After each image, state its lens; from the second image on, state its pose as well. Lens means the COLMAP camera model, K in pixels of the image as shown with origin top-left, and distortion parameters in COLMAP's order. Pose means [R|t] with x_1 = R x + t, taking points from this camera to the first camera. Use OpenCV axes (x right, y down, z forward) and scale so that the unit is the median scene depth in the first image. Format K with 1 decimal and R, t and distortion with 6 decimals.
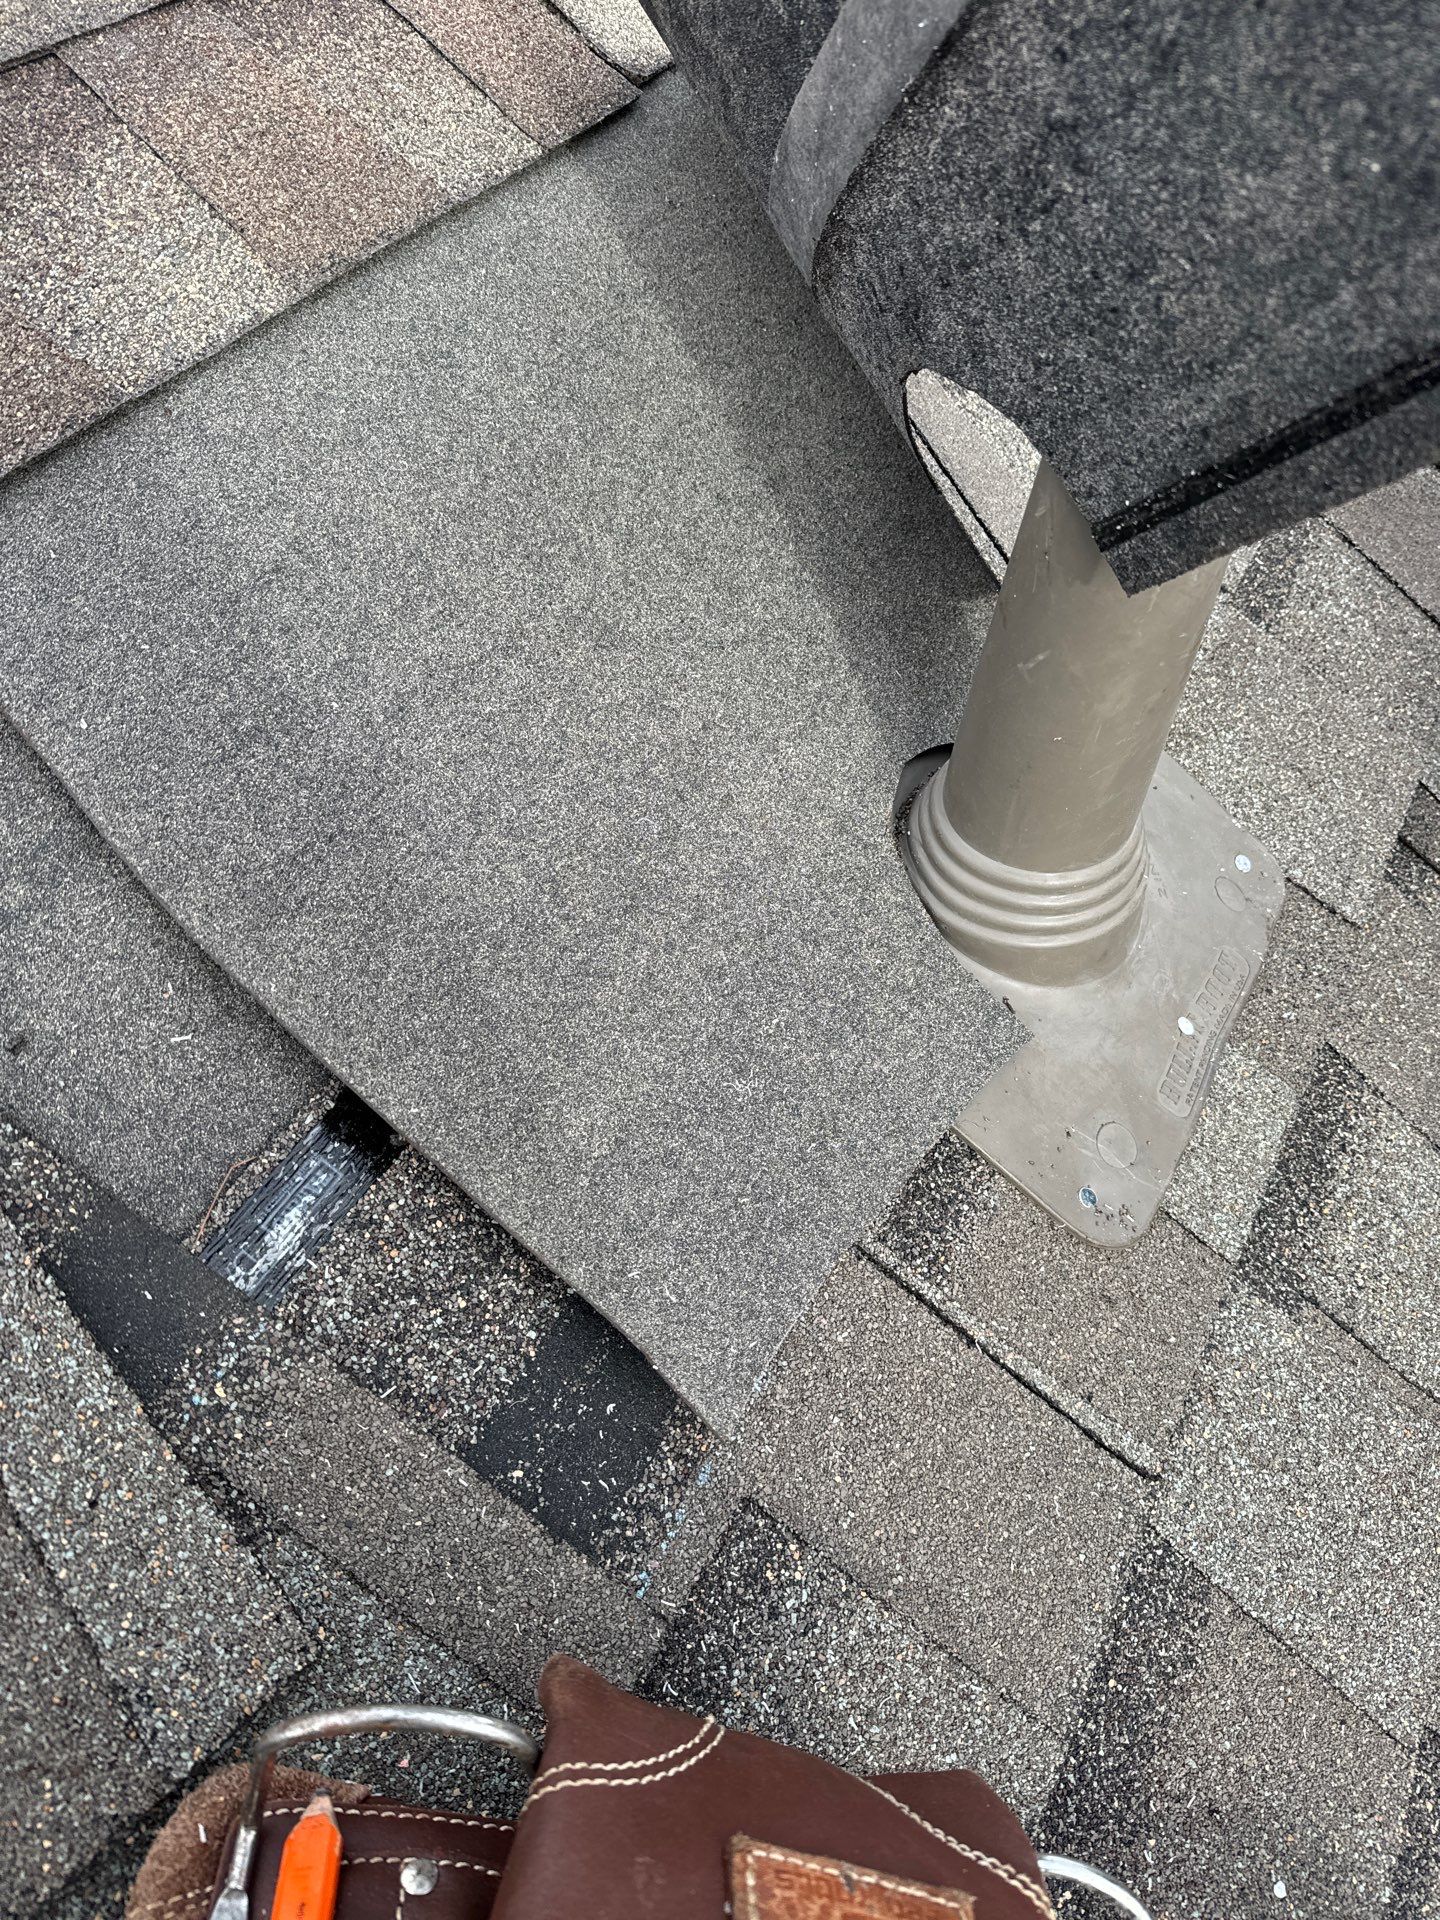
lens RADIAL K [[1224.9, 0, 655.2], [0, 1224.9, 959.6], [0, 0, 1]] dist [0.029866, -0.057131]
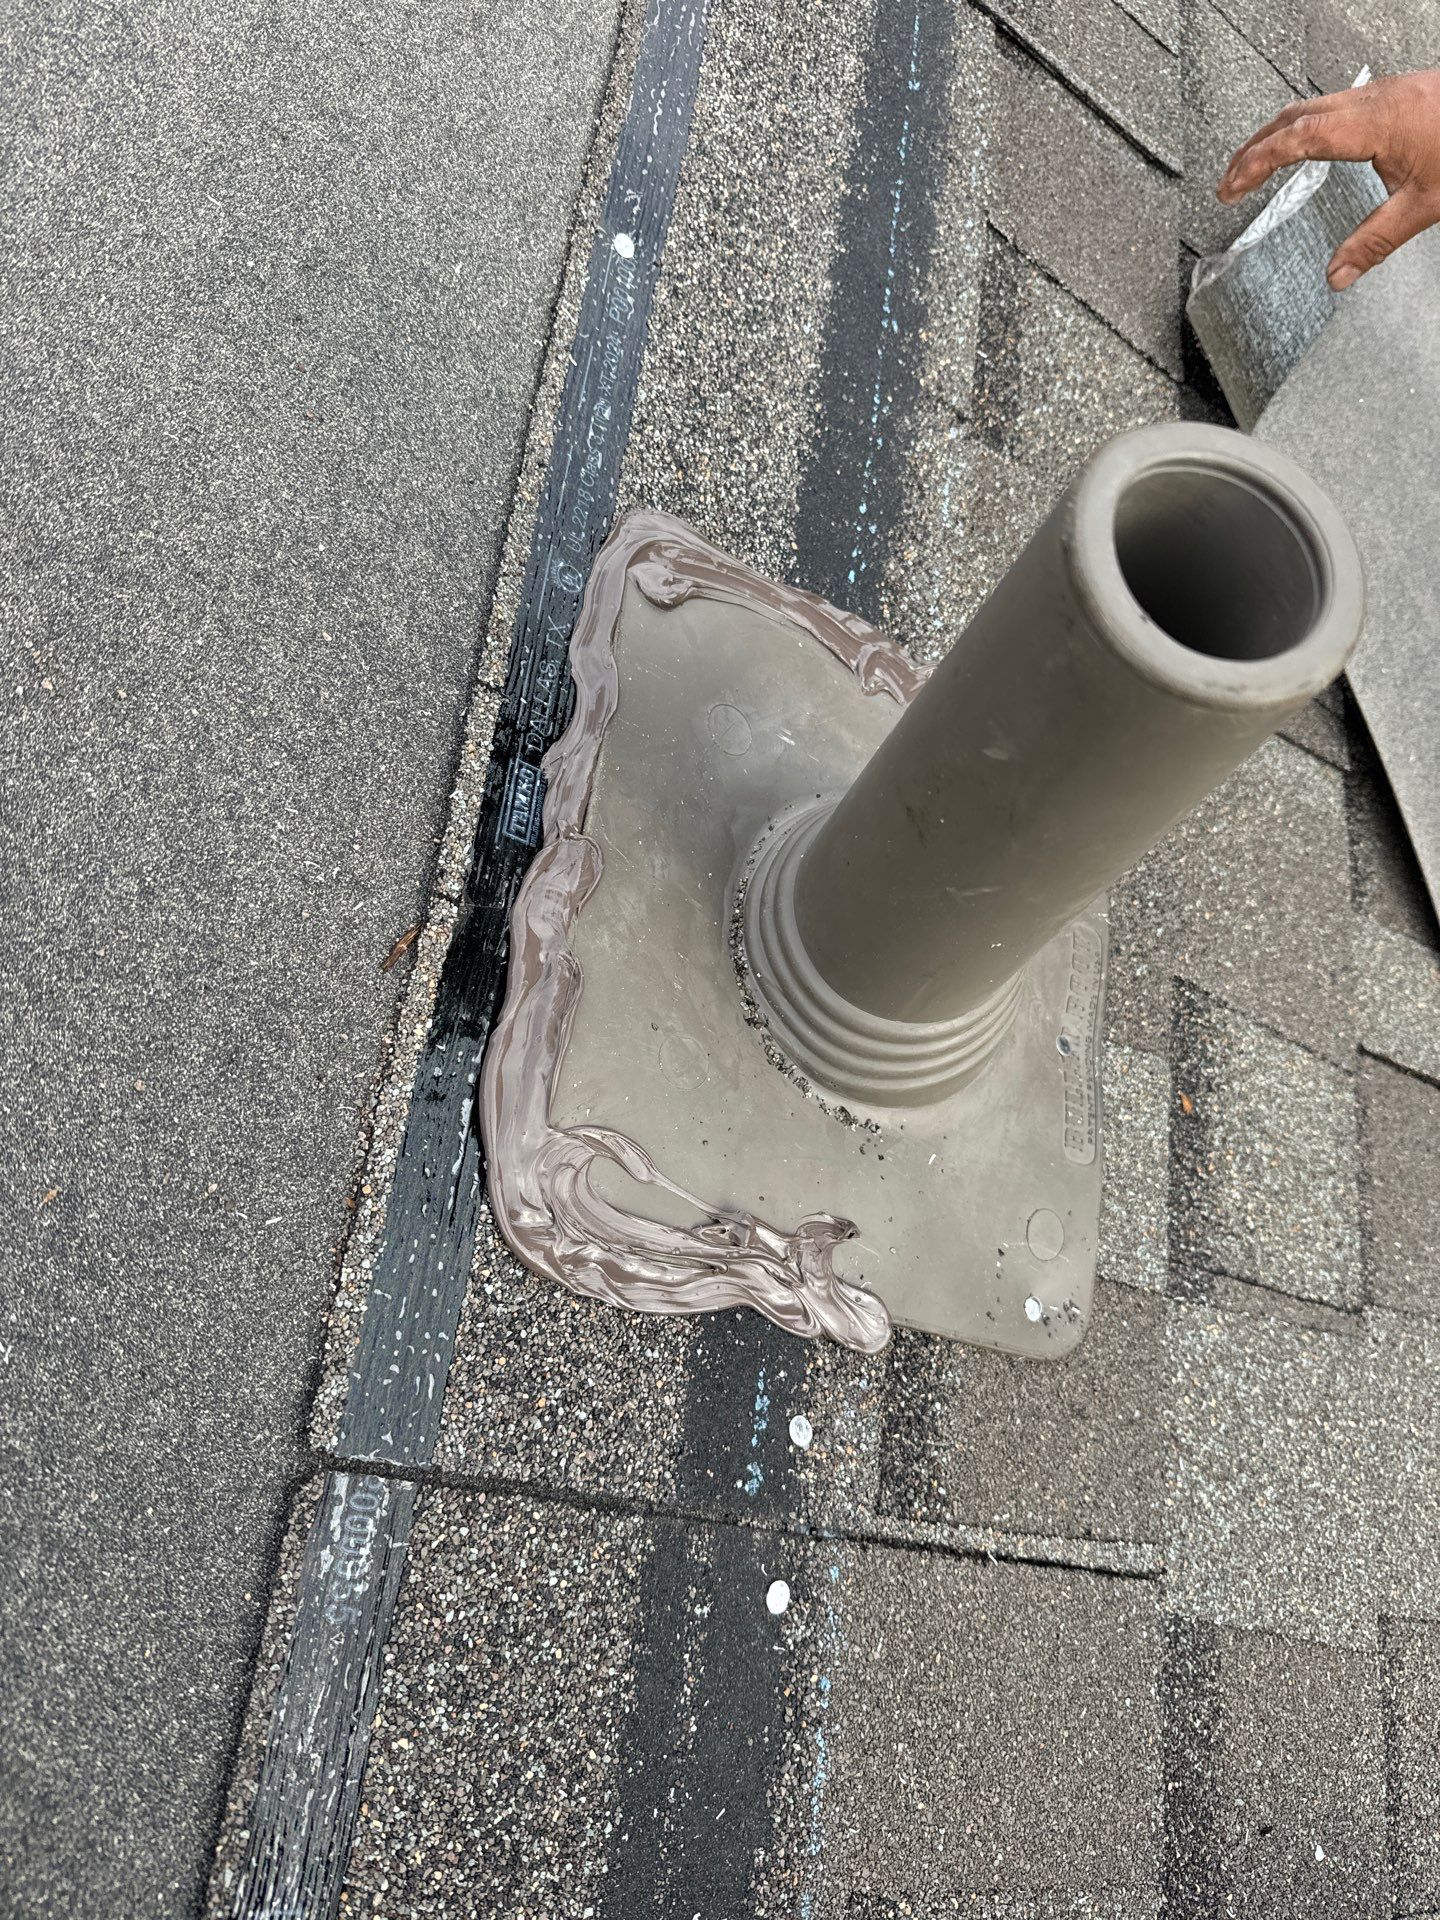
lens RADIAL K [[1224.9, 0, 655.2], [0, 1224.9, 959.6], [0, 0, 1]] dist [0.029866, -0.057131]
pose [[0.919546, -0.322880, 0.224019, -0.030850], [0.235267, 0.908906, 0.344295, -0.454140], [-0.314778, -0.263890, 0.911744, 0.342304]]
